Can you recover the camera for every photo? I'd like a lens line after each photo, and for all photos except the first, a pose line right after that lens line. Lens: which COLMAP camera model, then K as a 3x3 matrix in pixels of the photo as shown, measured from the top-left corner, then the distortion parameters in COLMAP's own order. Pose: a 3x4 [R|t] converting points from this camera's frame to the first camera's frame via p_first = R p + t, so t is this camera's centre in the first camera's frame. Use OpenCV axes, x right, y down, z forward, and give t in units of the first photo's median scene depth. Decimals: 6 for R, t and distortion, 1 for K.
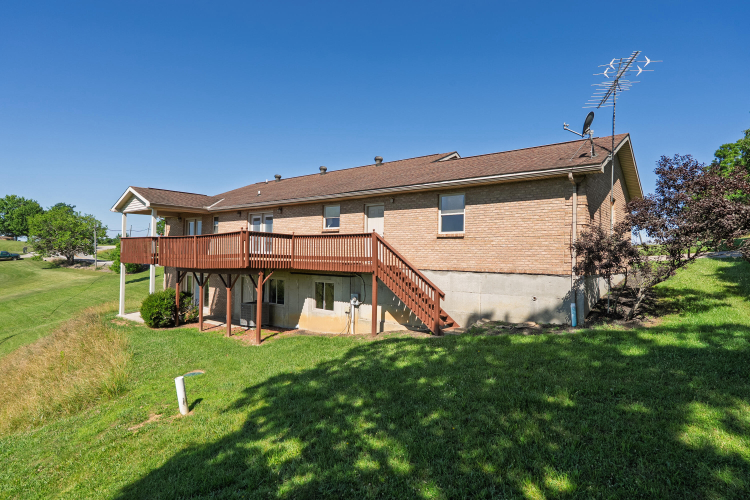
lens RADIAL K [[421.3, 0, 375.5], [0, 421.3, 251.3], [0, 0, 1]] dist [0.004846, -0.000004]
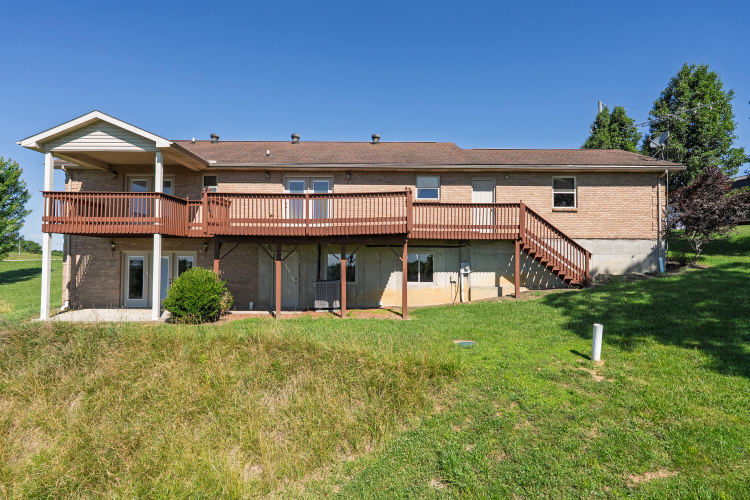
lens RADIAL K [[421.3, 0, 375.8], [0, 421.3, 248.9], [0, 0, 1]] dist [0.004846, -0.000004]
pose [[0.778970, 0.009474, 0.626989, -0.865006], [-0.003145, 0.999932, -0.011203, 0.077984], [-0.627053, 0.006755, 0.778947, 0.324383]]
